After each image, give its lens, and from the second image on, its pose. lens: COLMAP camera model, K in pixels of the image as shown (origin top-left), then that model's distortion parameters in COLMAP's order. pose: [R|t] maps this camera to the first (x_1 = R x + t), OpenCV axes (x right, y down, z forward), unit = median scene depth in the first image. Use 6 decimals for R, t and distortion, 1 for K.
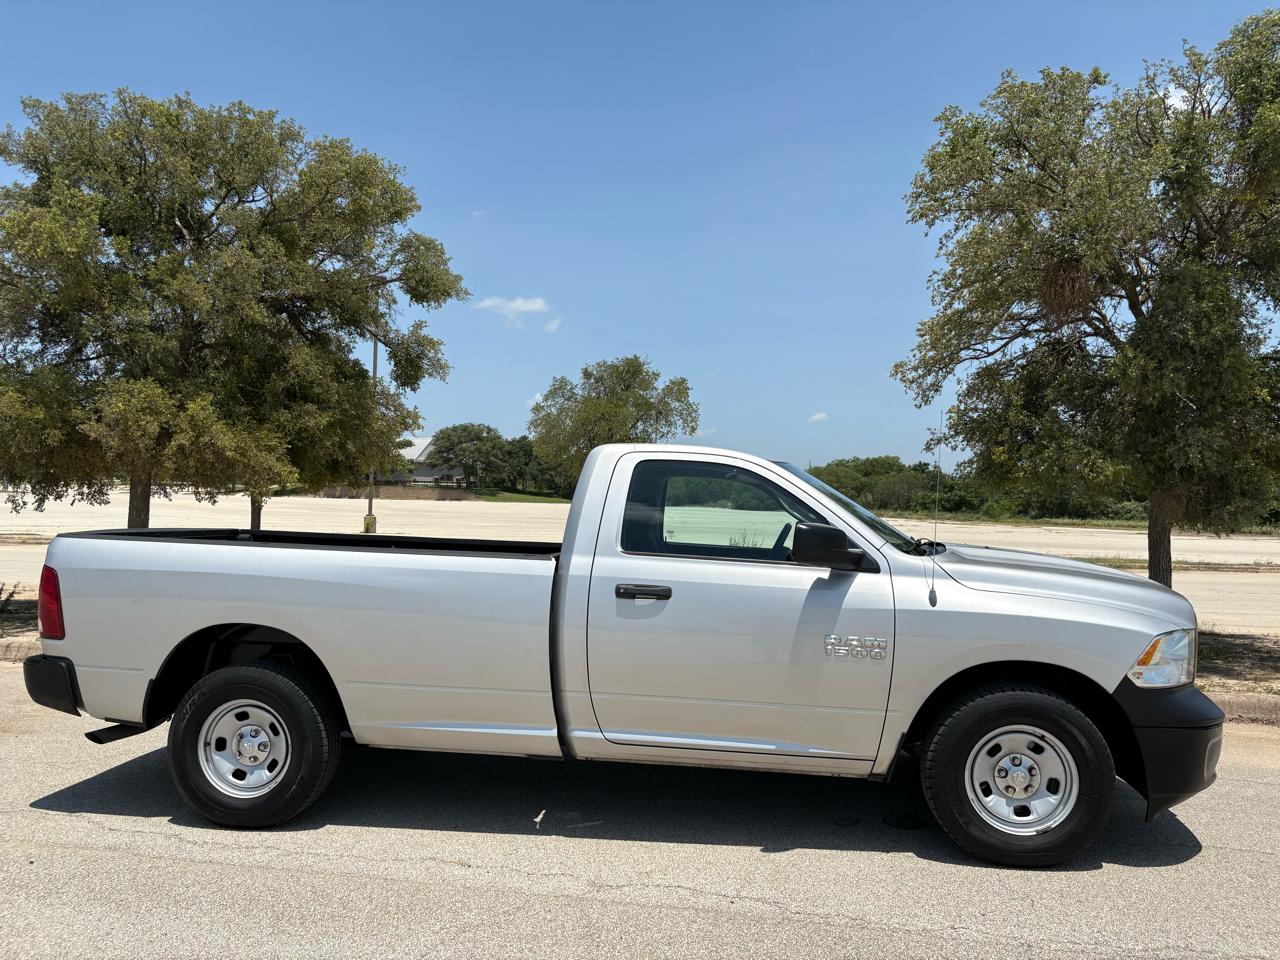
lens RADIAL K [[963.8, 0, 645.6], [0, 963.8, 478.2], [0, 0, 1]] dist [0.023309, -0.009240]
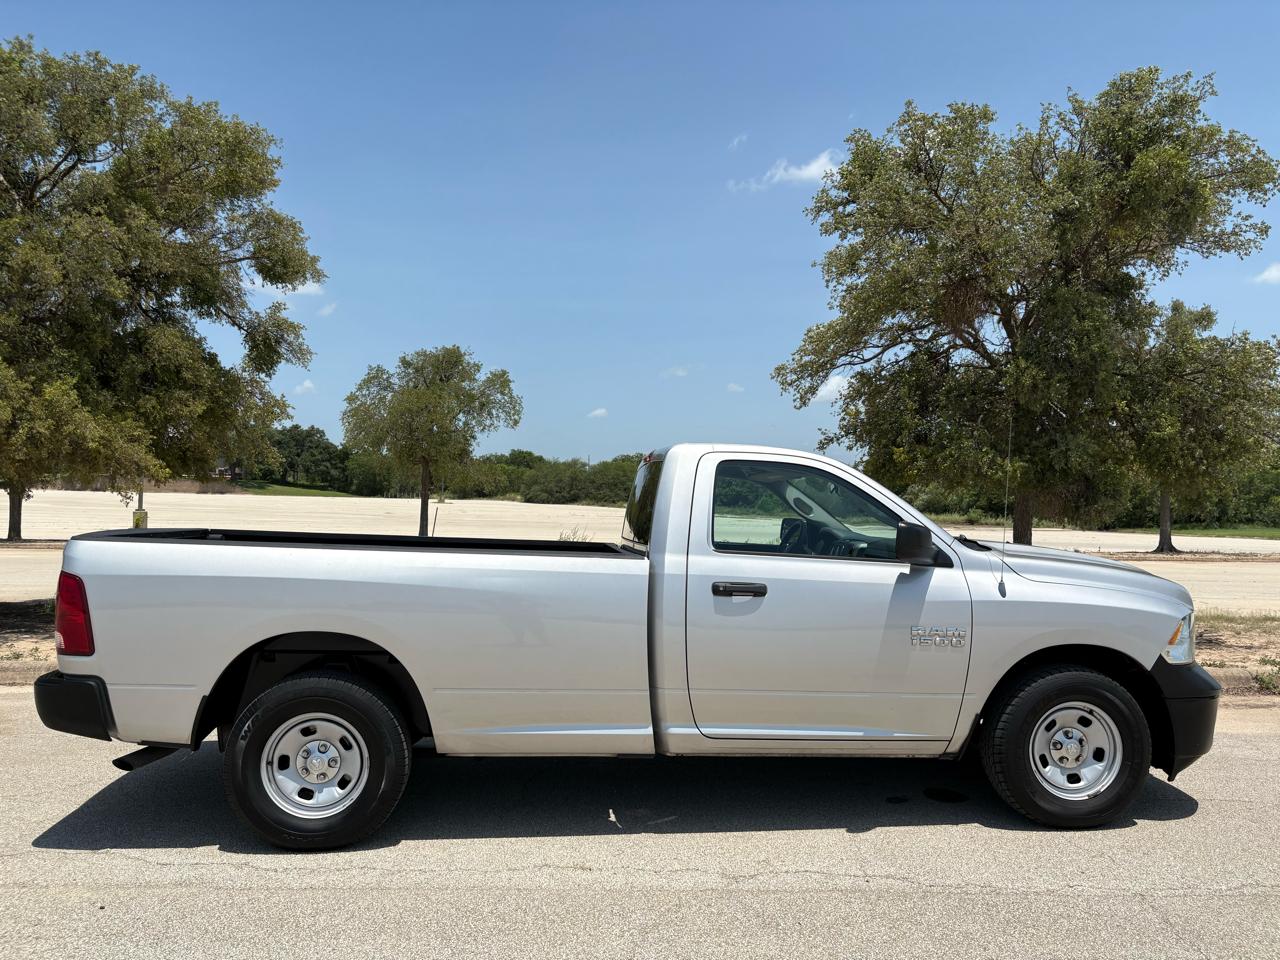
lens RADIAL K [[963.8, 0, 645.6], [0, 963.8, 478.2], [0, 0, 1]] dist [0.023309, -0.009240]
pose [[0.974278, 0.005822, 0.225274, -0.312479], [-0.007340, 0.999956, 0.005904, -0.005292], [-0.225230, -0.007406, 0.974278, 0.022283]]
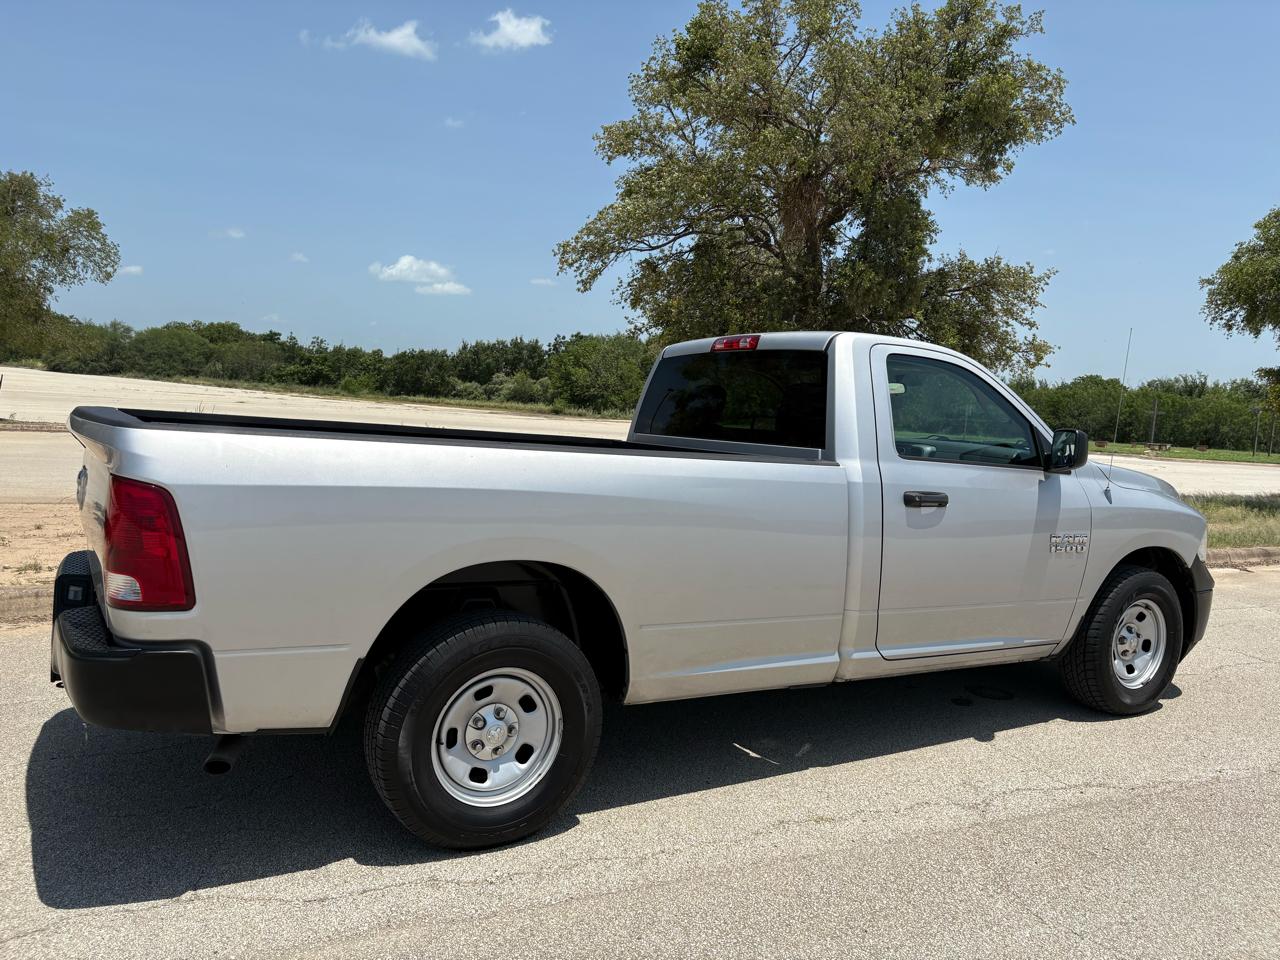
lens RADIAL K [[966.2, 0, 640.0], [0, 966.2, 480.0], [0, 0, 1]] dist [0.015941, -0.002866]
pose [[0.788918, -0.019380, 0.614193, -0.749813], [-0.061882, 0.991916, 0.110785, 0.012210], [-0.611375, -0.125408, 0.781341, 0.413710]]
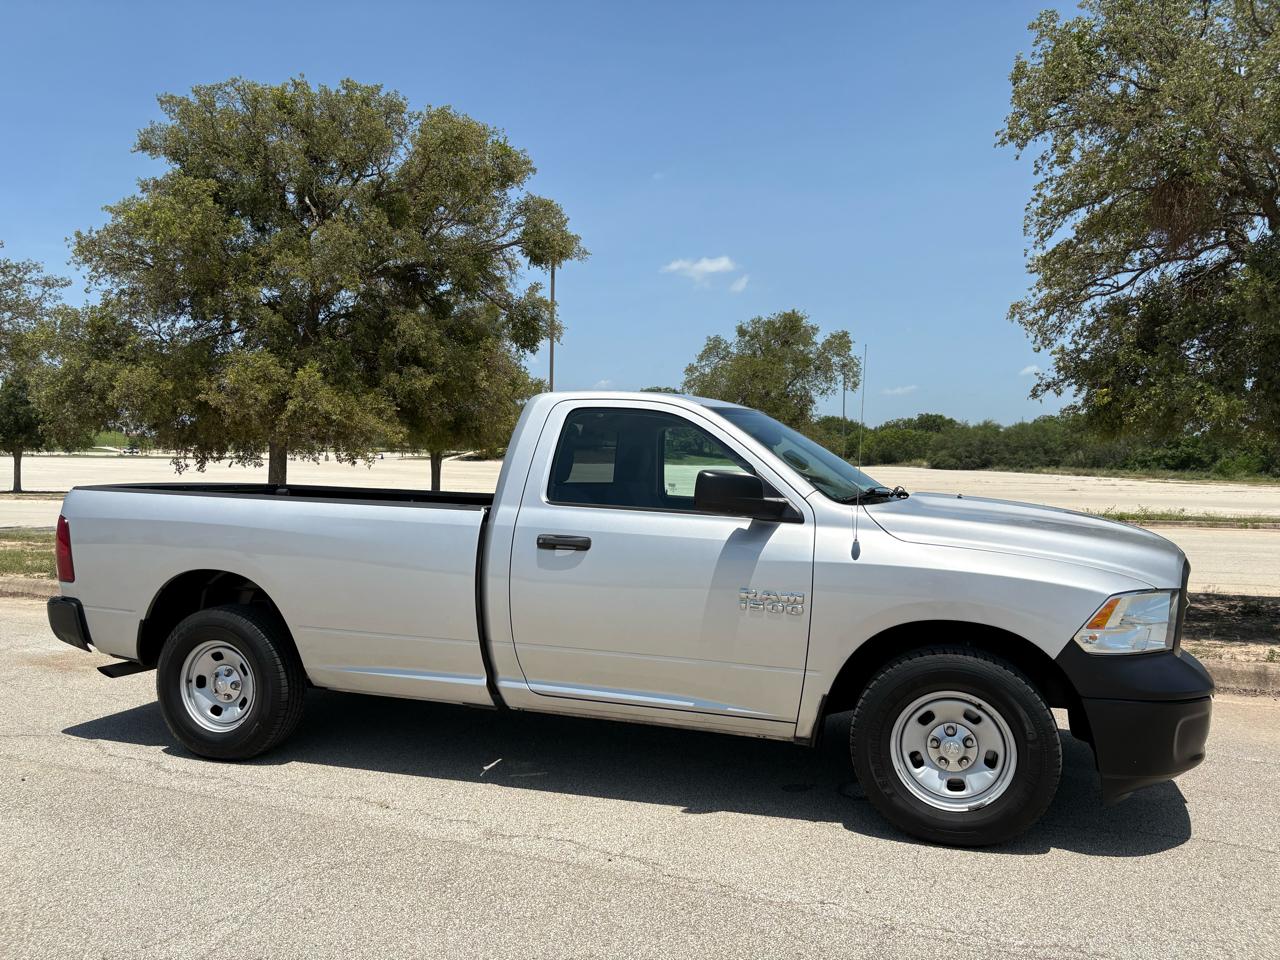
lens RADIAL K [[966.0, 0, 643.1], [0, 966.0, 478.6], [0, 0, 1]] dist [0.024528, -0.010248]
pose [[0.979559, -0.006037, -0.201065, 0.257991], [0.014108, 0.999150, 0.038732, 0.015734], [0.200660, -0.040776, 0.978812, 0.057404]]
